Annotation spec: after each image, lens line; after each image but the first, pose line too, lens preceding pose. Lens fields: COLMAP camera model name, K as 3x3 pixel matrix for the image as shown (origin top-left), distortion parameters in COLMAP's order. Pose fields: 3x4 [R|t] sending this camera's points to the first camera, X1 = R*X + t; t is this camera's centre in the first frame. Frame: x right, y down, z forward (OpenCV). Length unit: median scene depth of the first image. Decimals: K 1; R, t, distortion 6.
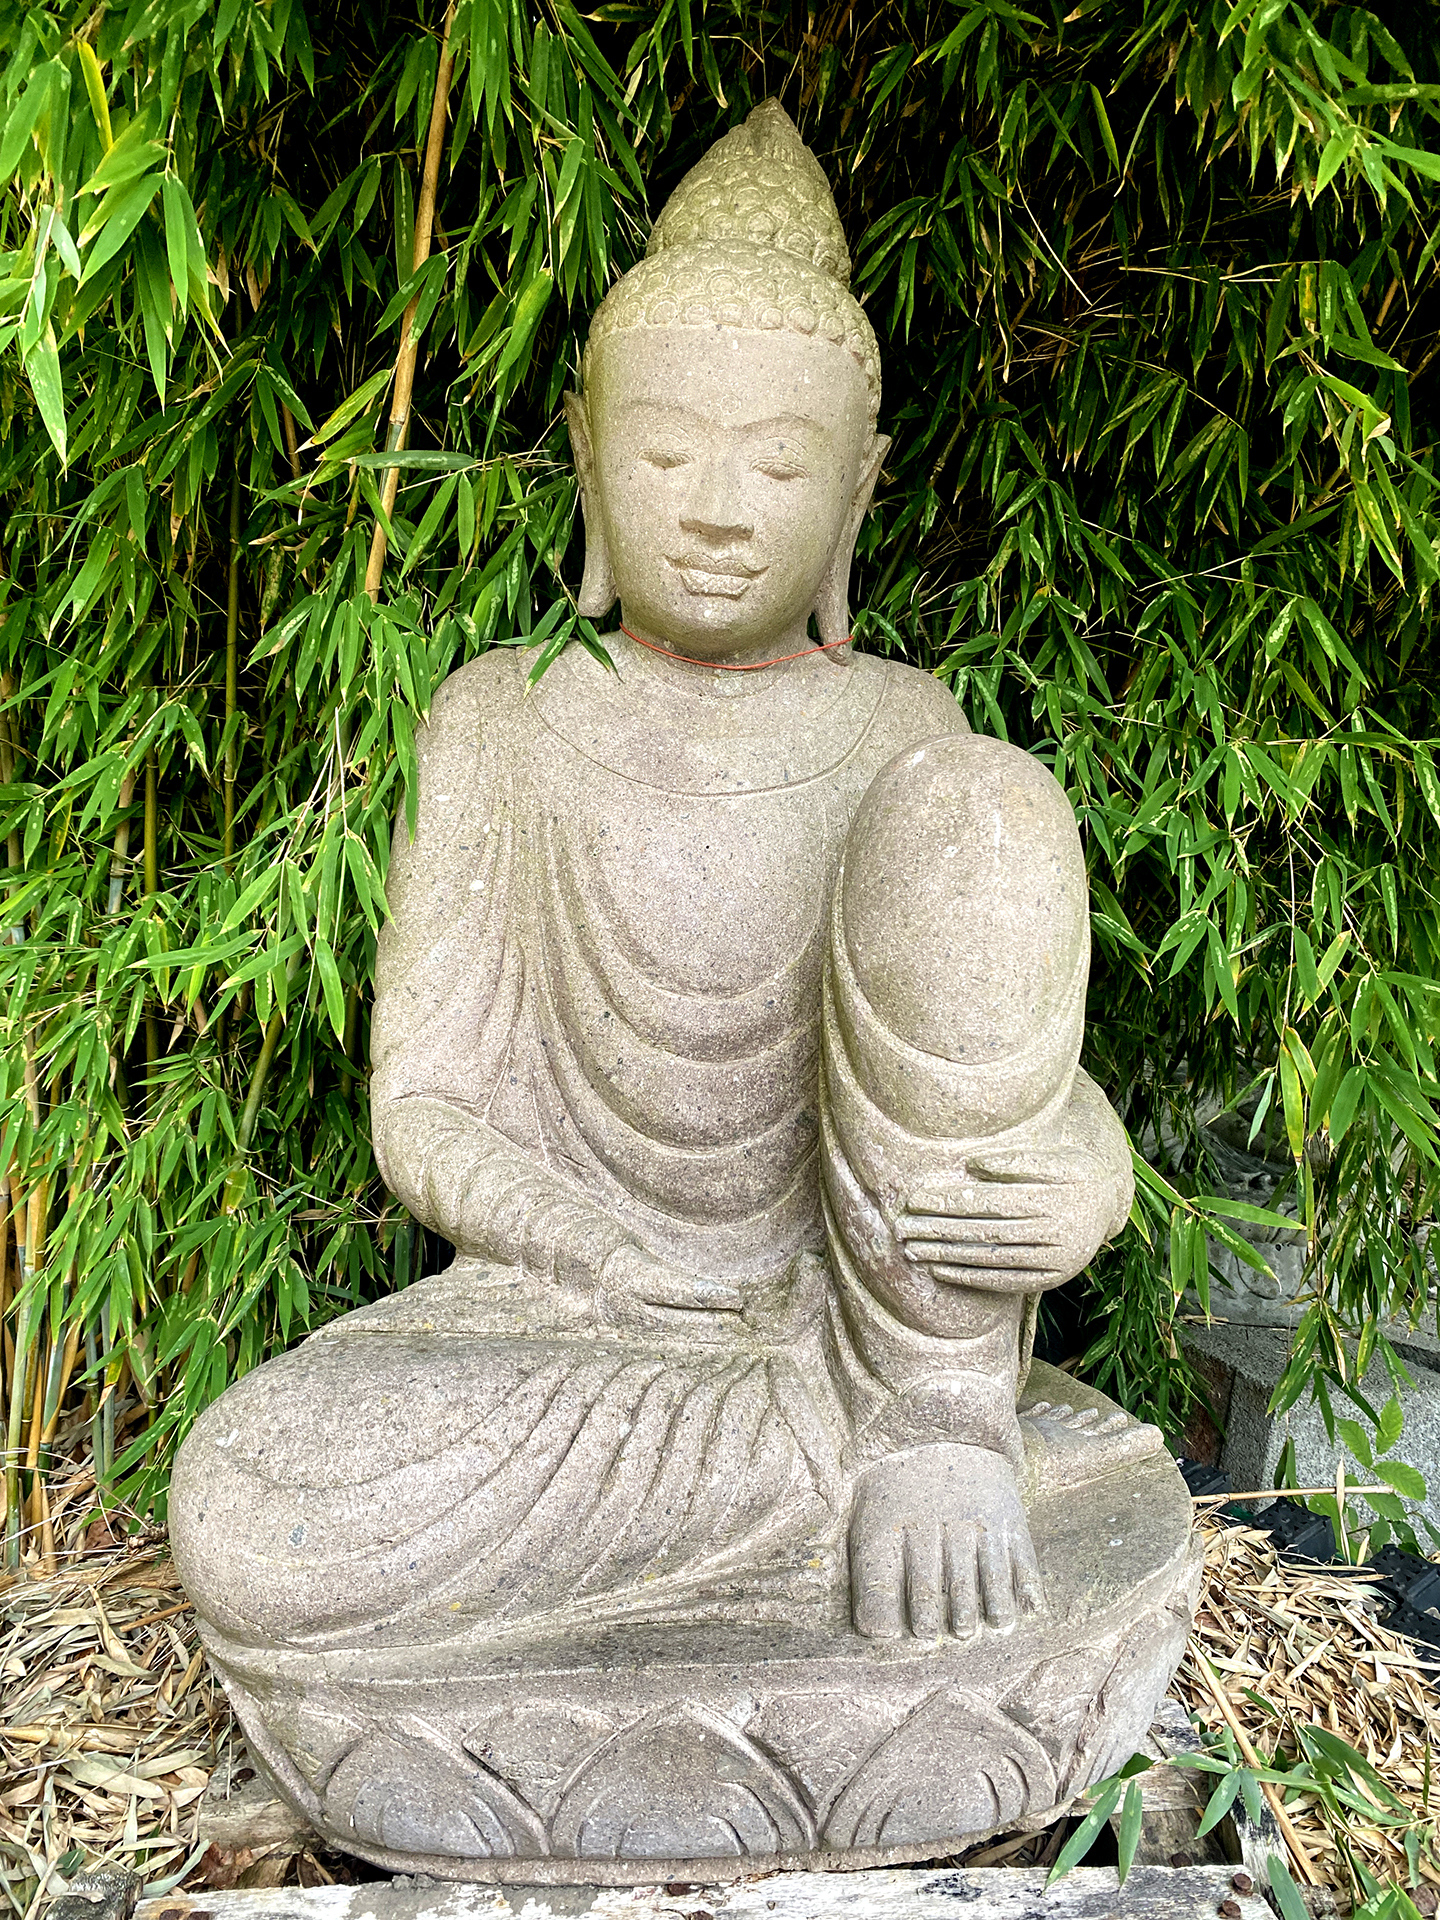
lens RADIAL K [[1299.1, 0, 719.2], [0, 1299.1, 927.7], [0, 0, 1]] dist [0.001934, -0.063123]
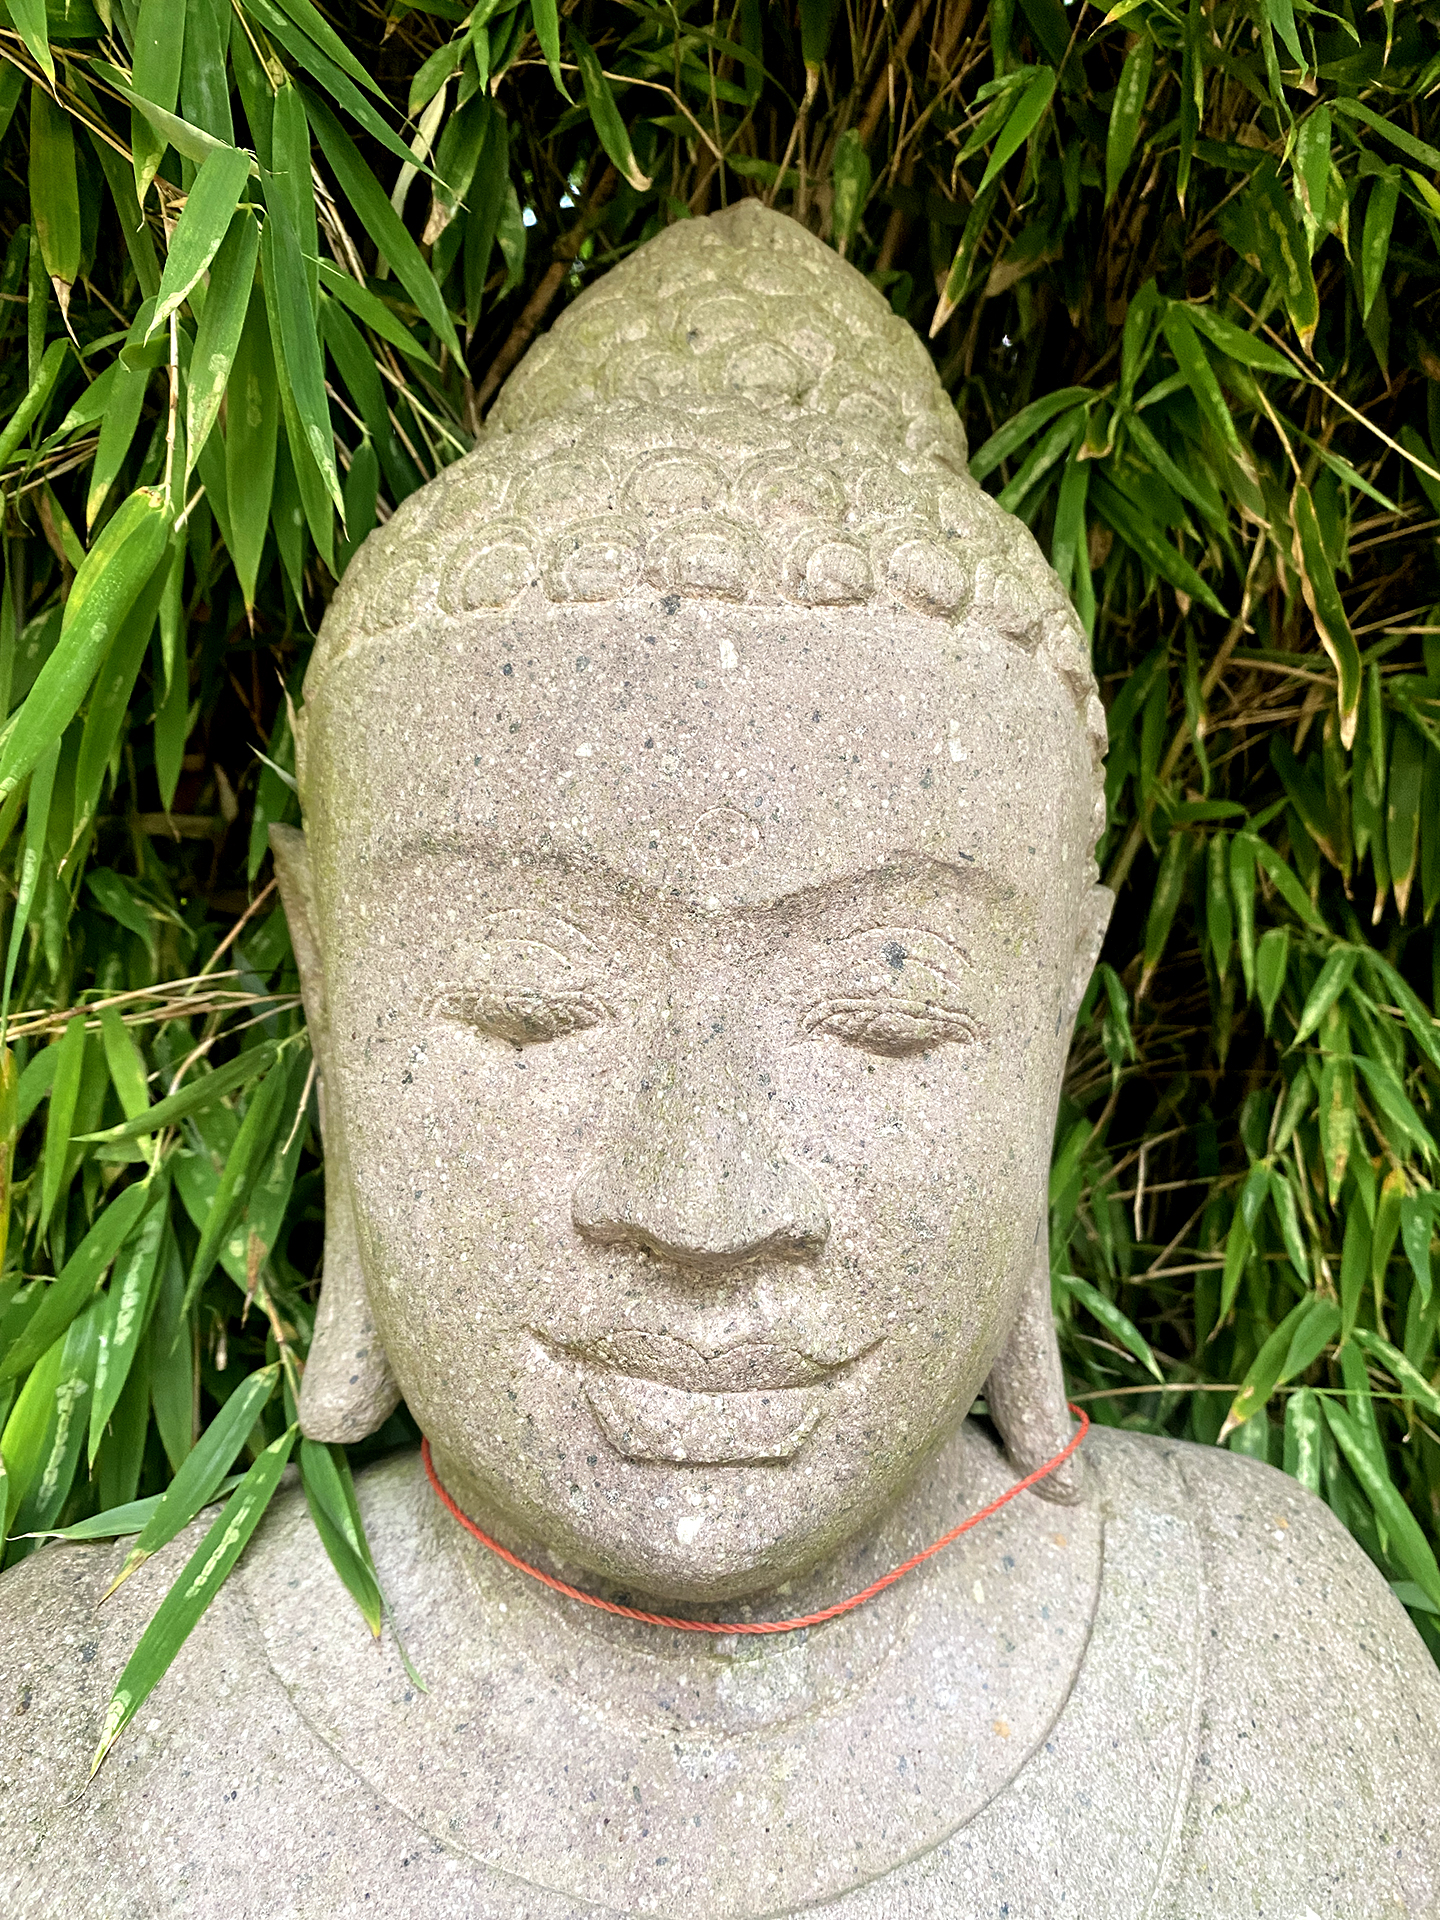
lens RADIAL K [[1425.9, 0, 741.3], [0, 1425.9, 960.1], [0, 0, 1]] dist [0.009832, -0.031772]
pose [[0.996274, -0.059479, 0.062455, -0.008969], [0.074893, 0.955758, -0.284460, -0.255998], [-0.042772, 0.288077, 0.956651, 0.628815]]
